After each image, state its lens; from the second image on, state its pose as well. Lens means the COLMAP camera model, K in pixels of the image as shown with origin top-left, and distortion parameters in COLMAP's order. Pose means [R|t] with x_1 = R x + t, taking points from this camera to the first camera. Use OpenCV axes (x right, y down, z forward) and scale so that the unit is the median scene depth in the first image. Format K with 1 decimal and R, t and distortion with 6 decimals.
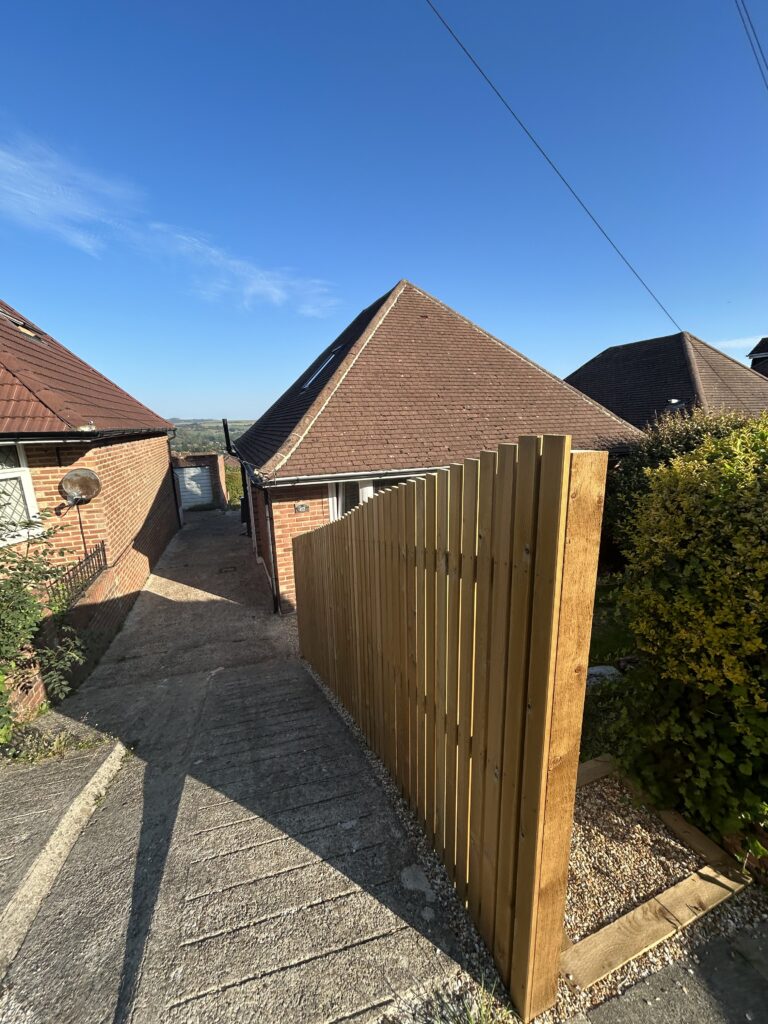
lens RADIAL K [[407.8, 0, 380.5], [0, 407.8, 513.4], [0, 0, 1]] dist [0.001508, 0.000078]
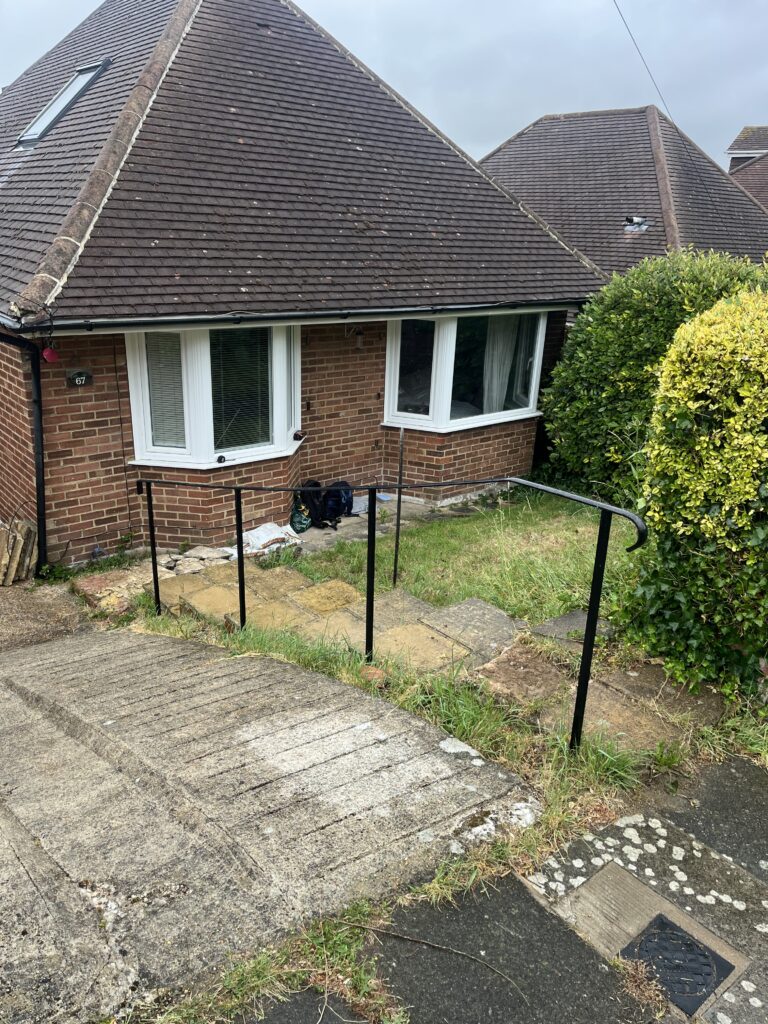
lens RADIAL K [[775.4, 0, 385.8], [0, 775.4, 513.4], [0, 0, 1]] dist [0.007741, -0.000810]
pose [[0.942609, -0.046510, 0.330642, -0.160368], [0.000908, 0.990604, 0.136756, 0.025032], [-0.333896, -0.128607, 0.933795, -0.144882]]
